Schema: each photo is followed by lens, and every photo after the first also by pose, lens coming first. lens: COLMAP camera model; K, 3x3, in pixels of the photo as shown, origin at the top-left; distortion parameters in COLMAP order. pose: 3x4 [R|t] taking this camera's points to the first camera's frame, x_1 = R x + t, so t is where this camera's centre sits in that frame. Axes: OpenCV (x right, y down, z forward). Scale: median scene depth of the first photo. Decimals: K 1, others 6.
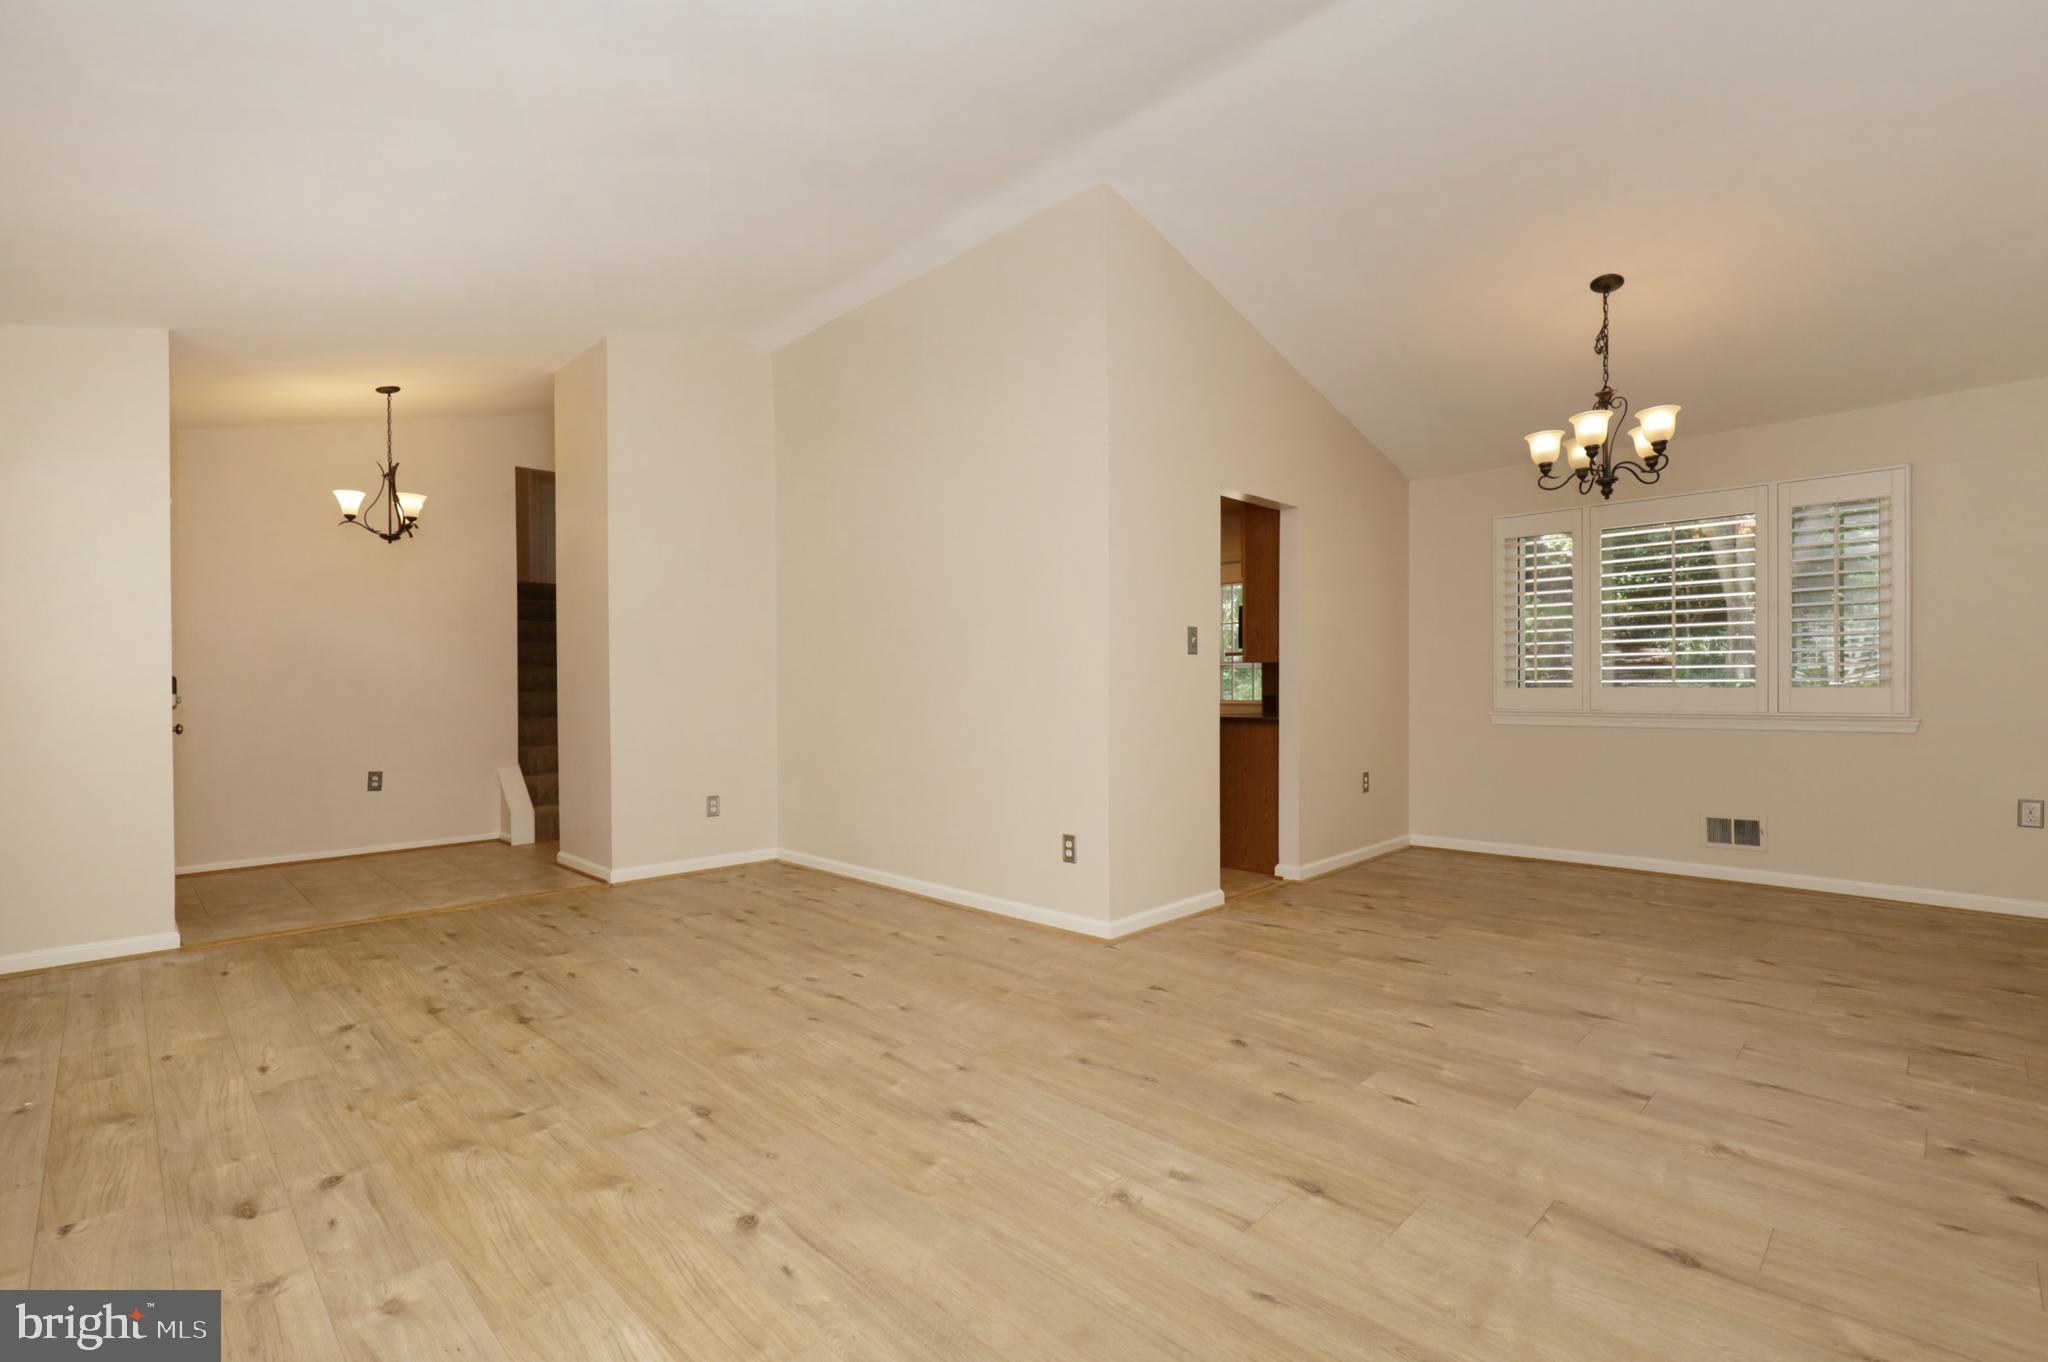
lens RADIAL K [[926.2, 0, 1020.7], [0, 926.2, 693.9], [0, 0, 1]] dist [0.000395, -0.001151]
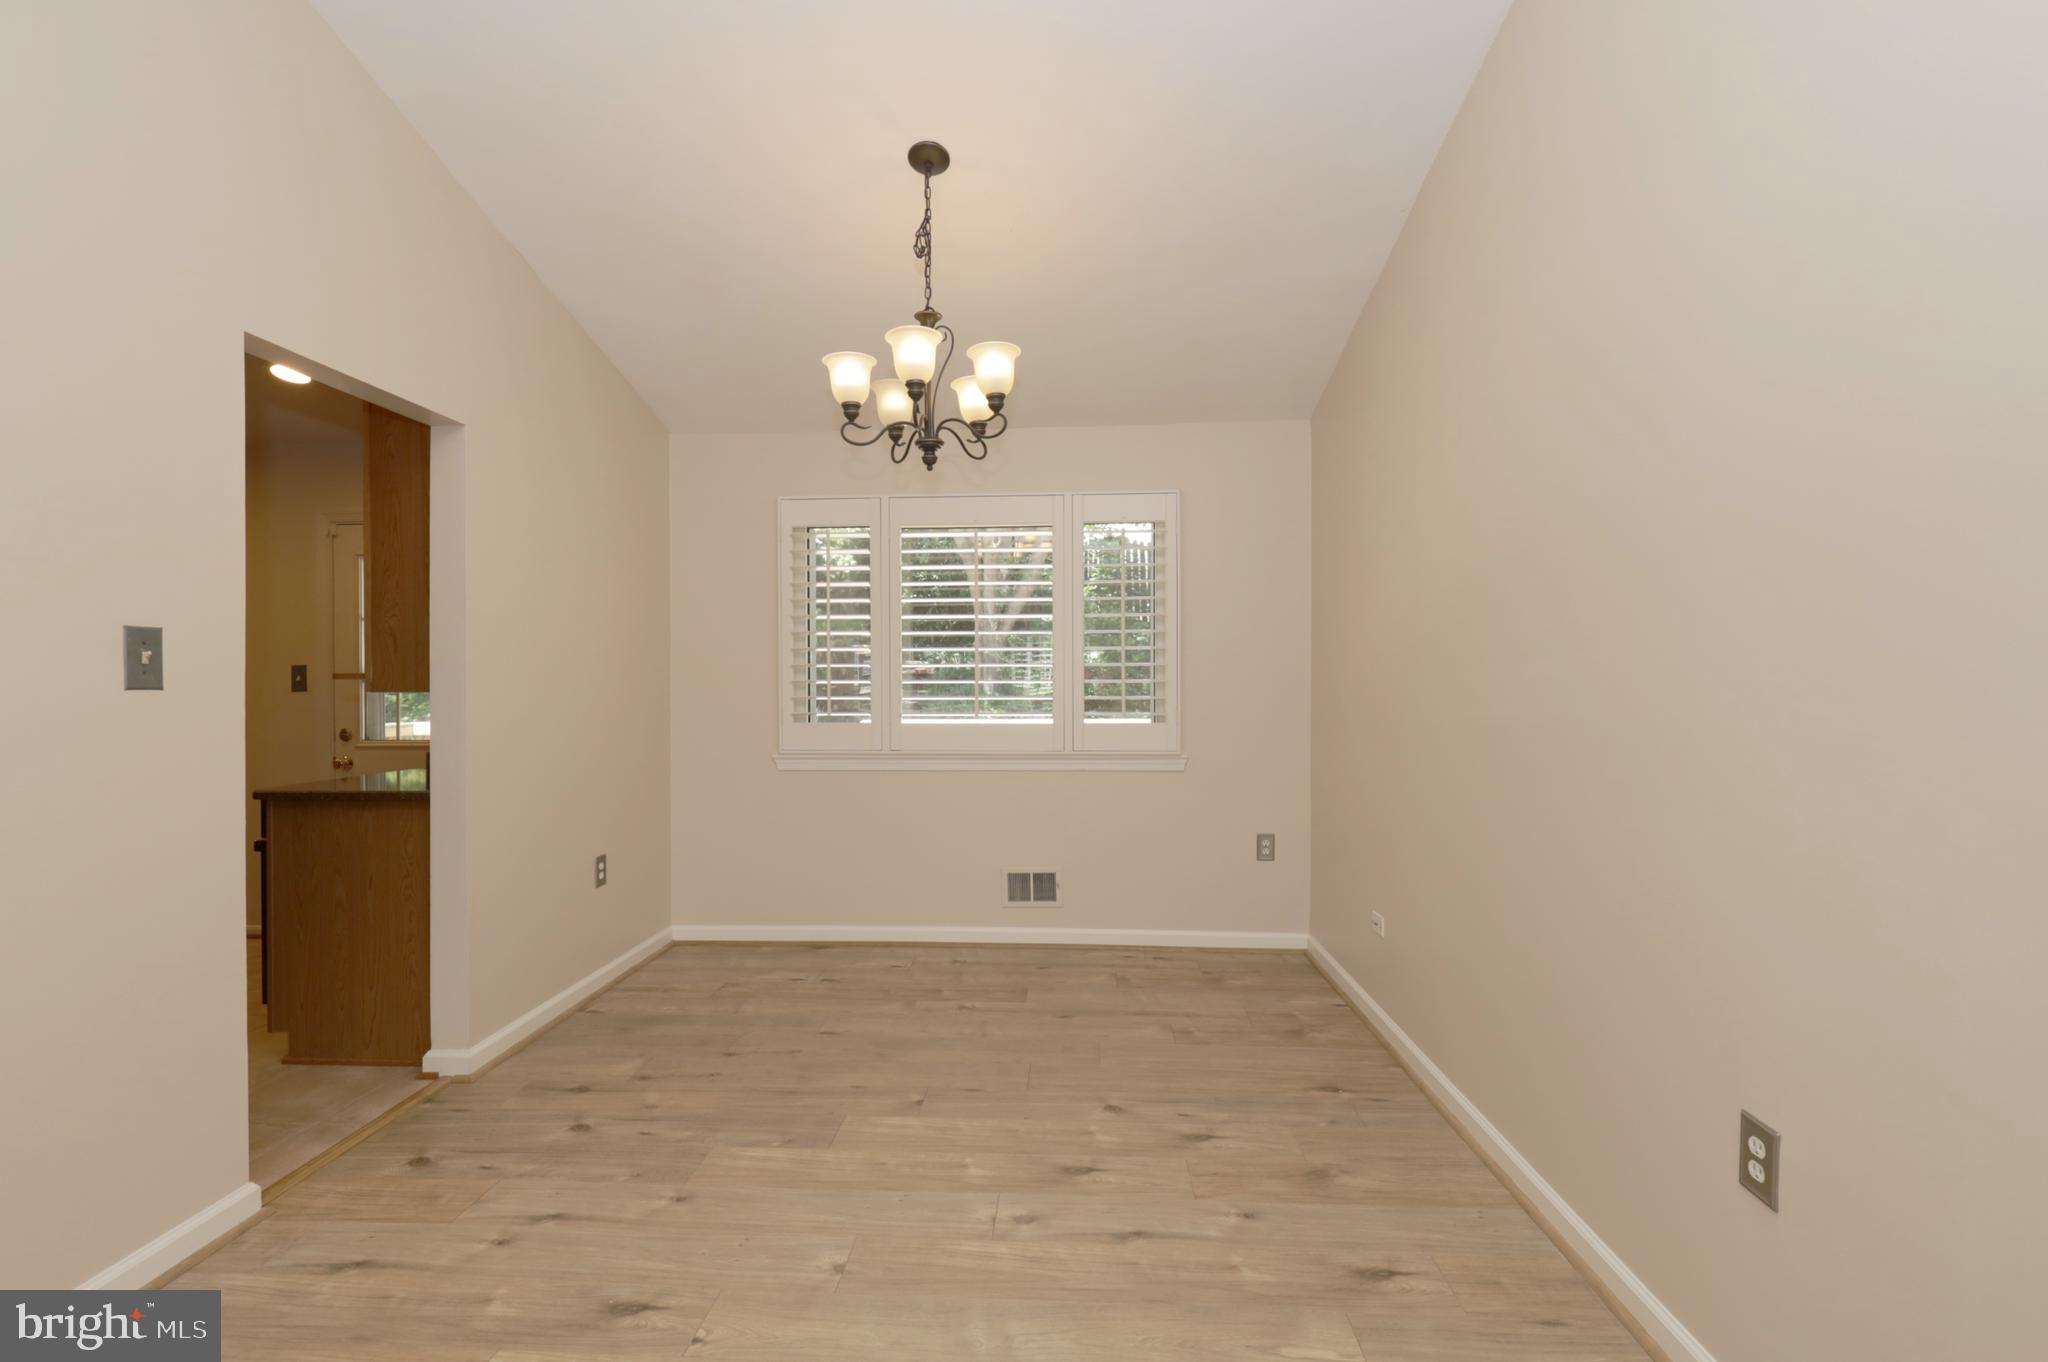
lens RADIAL K [[926.2, 0, 1026.3], [0, 926.2, 690.8], [0, 0, 1]] dist [0.000395, -0.001151]
pose [[0.743081, -0.001441, 0.669200, 0.214261], [0.003425, 0.999993, -0.001650, -0.042291], [-0.669193, 0.003518, 0.743080, 0.420338]]
